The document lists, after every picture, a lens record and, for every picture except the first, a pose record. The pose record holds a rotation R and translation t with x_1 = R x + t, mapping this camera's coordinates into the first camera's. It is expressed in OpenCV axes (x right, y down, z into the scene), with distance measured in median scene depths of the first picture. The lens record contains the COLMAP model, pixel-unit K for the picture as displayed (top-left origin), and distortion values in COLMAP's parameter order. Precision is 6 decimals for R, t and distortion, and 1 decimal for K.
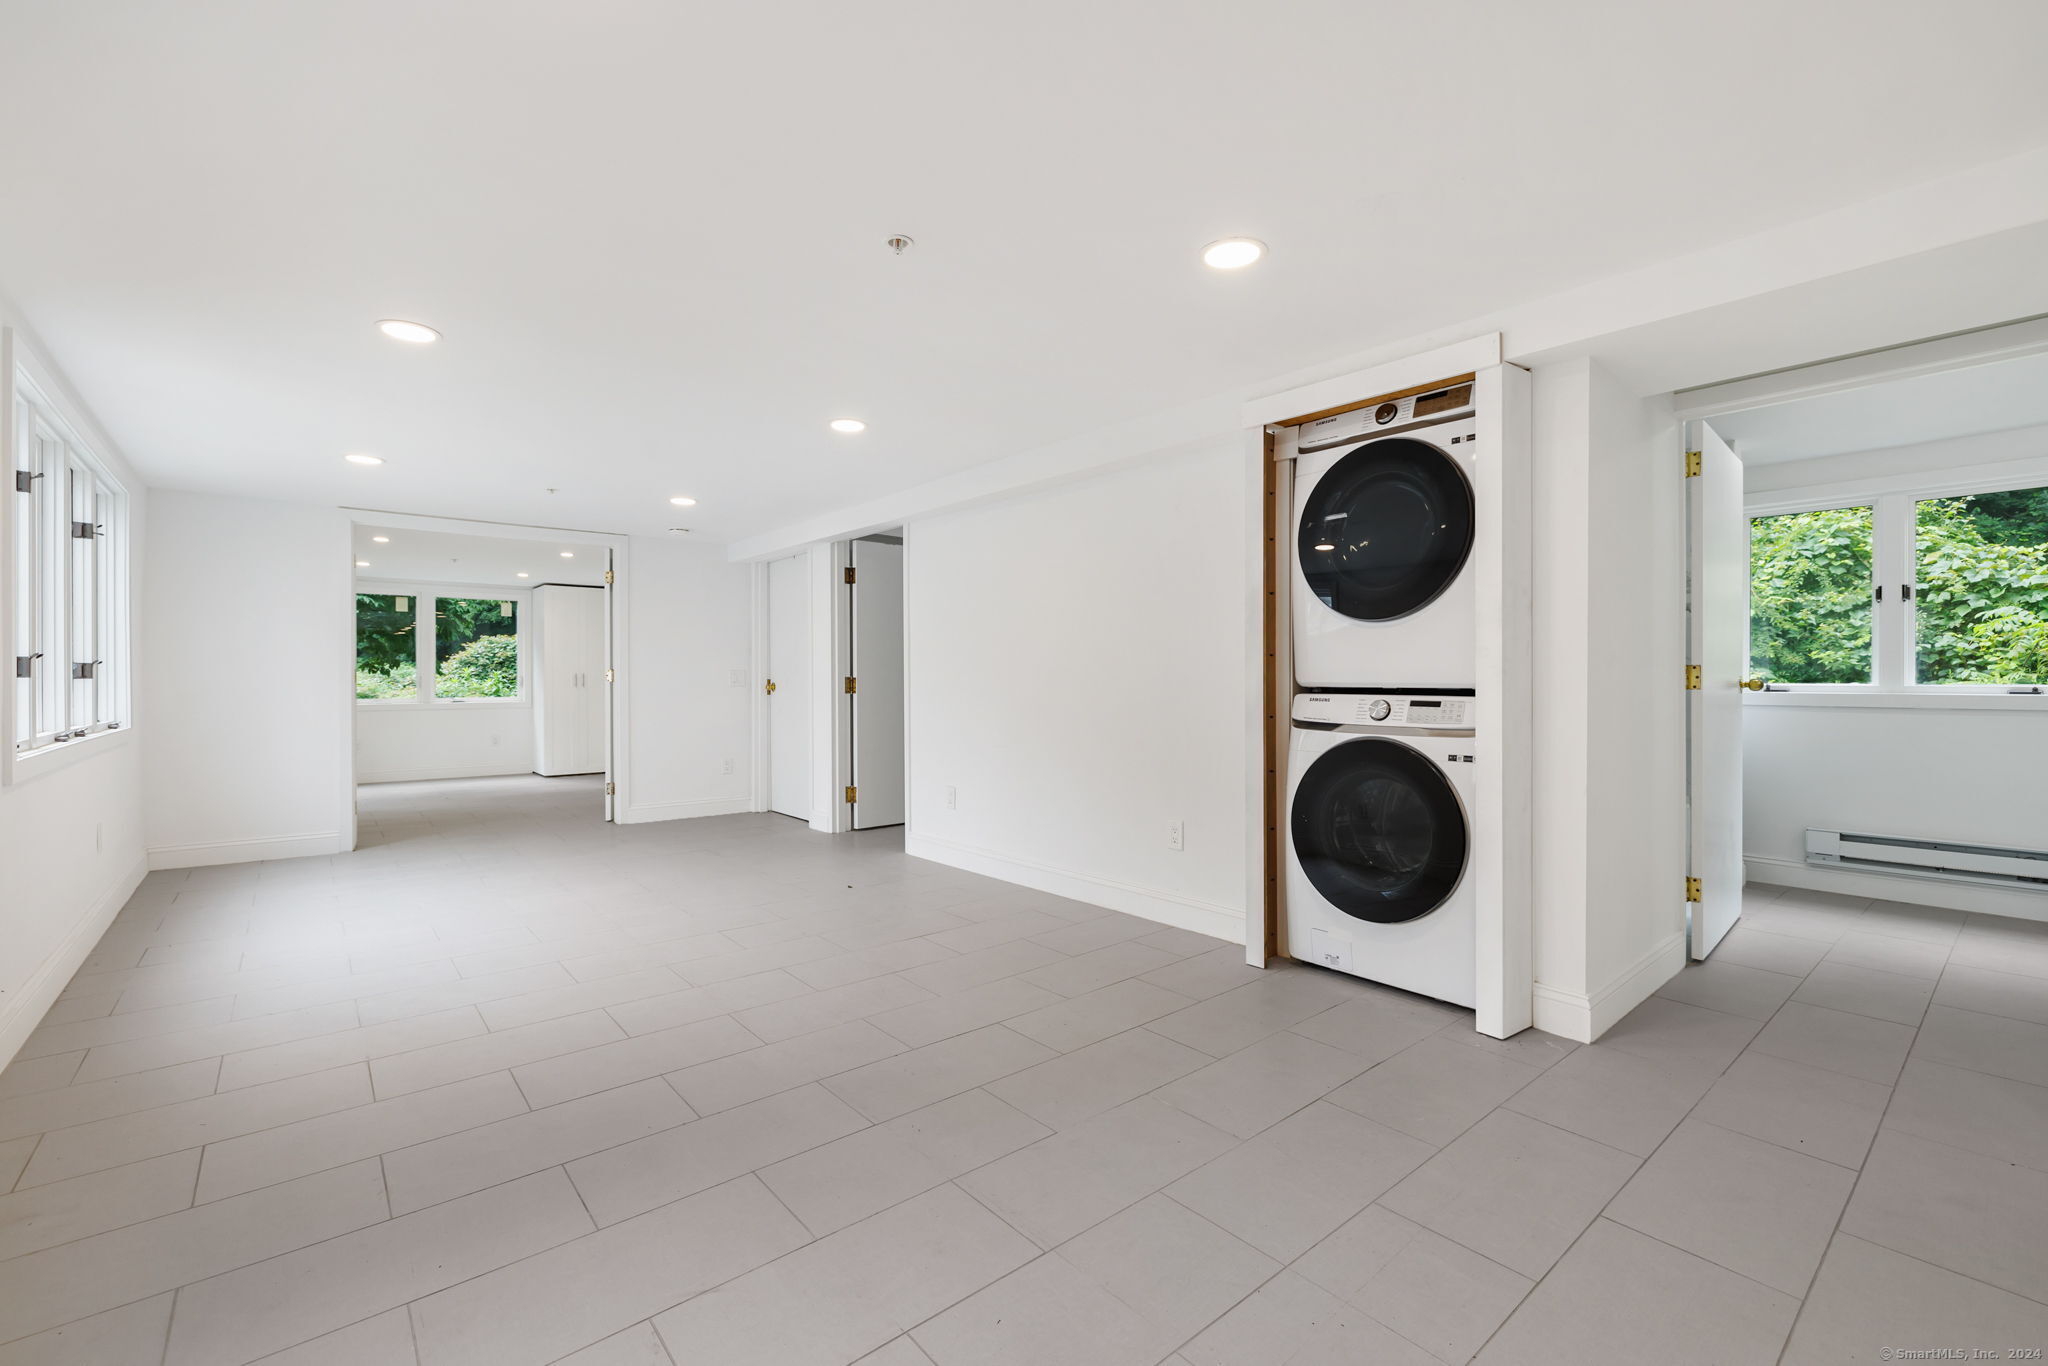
lens RADIAL K [[864.1, 0, 1027.6], [0, 864.1, 682.9], [0, 0, 1]] dist [-0.004166, -0.000711]
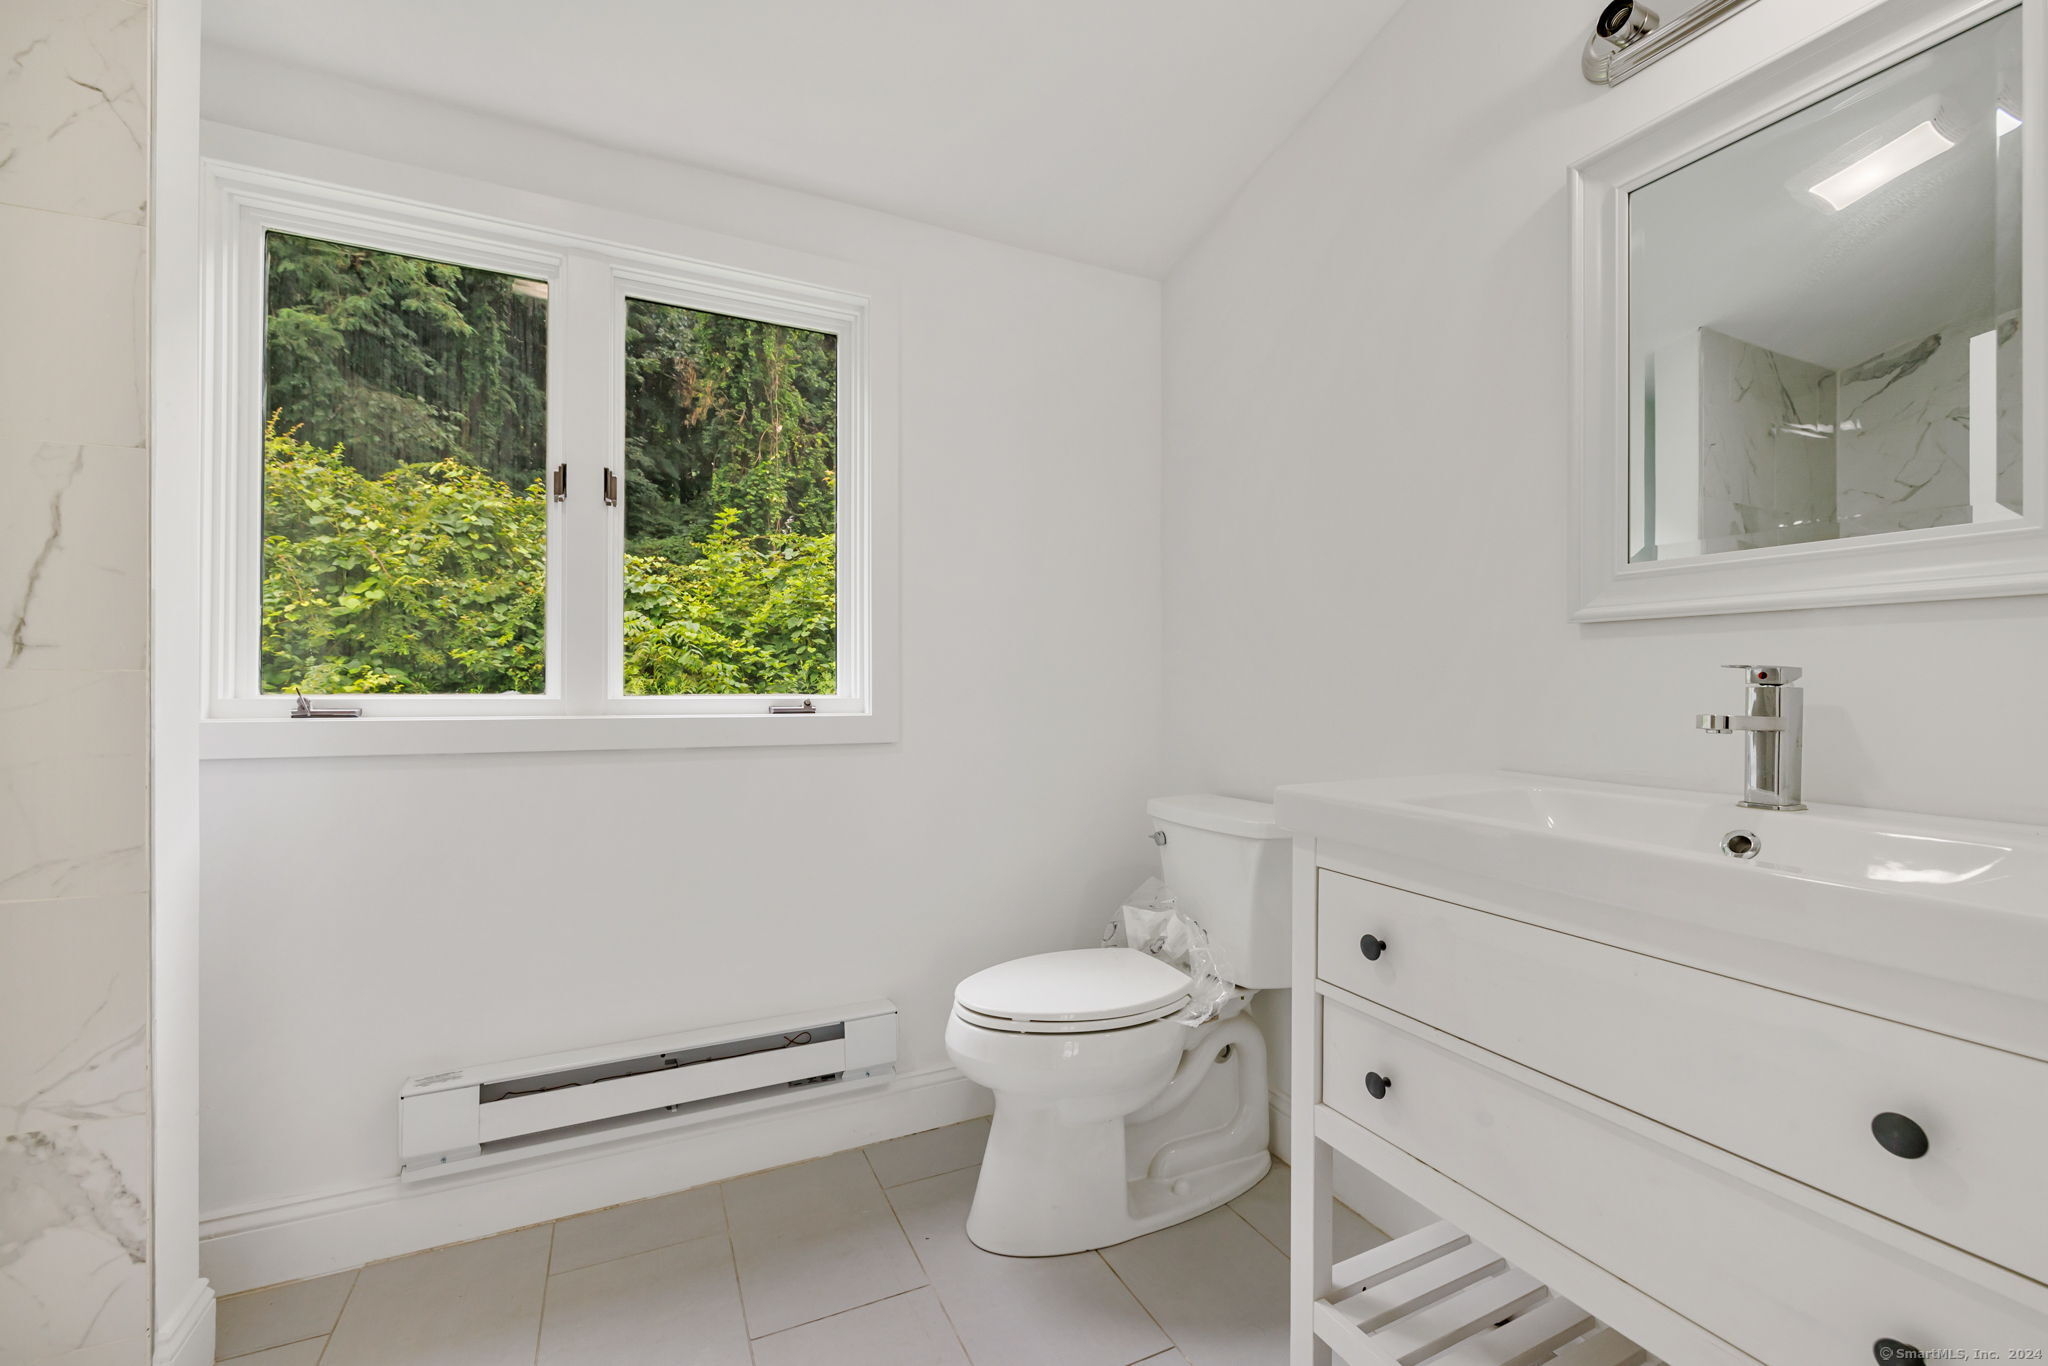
lens RADIAL K [[864.1, 0, 1020.9], [0, 864.1, 686.0], [0, 0, 1]] dist [-0.004166, -0.000711]
pose [[0.254478, 0.000853, 0.967078, 0.267802], [0.000534, 0.999999, -0.001022, -0.001321], [-0.967078, 0.000777, 0.254477, 0.282514]]
